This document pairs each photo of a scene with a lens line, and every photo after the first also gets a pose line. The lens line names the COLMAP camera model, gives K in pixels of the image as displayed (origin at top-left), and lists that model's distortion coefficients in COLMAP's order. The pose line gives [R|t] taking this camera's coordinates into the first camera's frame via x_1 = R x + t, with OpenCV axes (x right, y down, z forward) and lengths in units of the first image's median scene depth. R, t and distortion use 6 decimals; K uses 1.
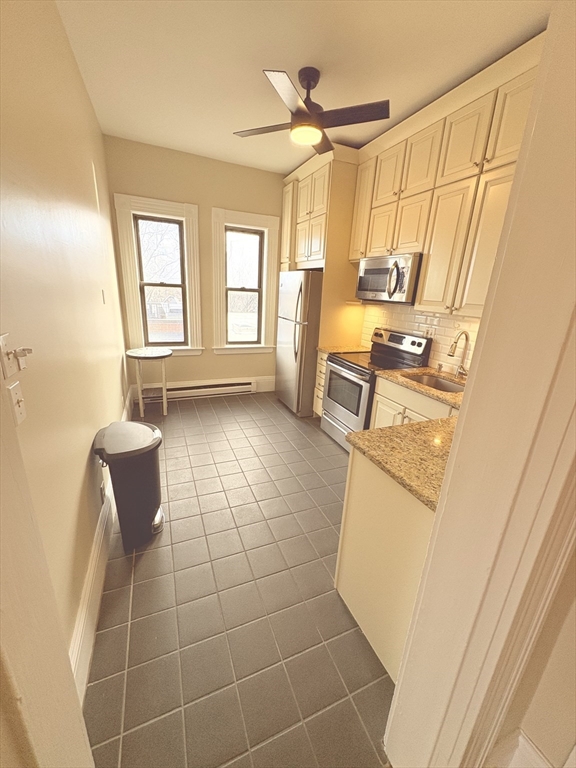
lens RADIAL K [[305.2, 0, 288.0], [0, 305.2, 384.0], [0, 0, 1]] dist [0.000028, 0.000320]
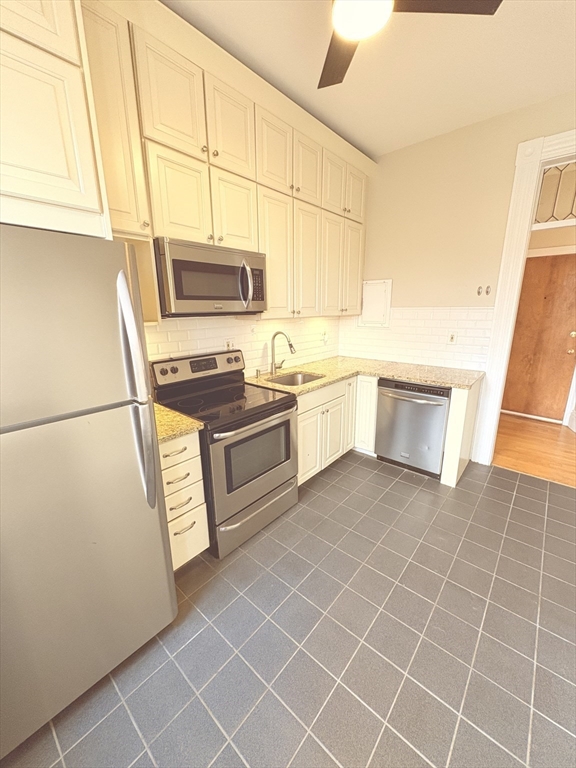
lens RADIAL K [[305.2, 0, 288.0], [0, 305.2, 384.0], [0, 0, 1]] dist [0.000028, 0.000320]
pose [[-0.443355, -0.268684, 0.855129, -0.389461], [0.246724, 0.880583, 0.404600, -0.375671], [-0.861721, 0.390362, -0.324120, 1.159721]]
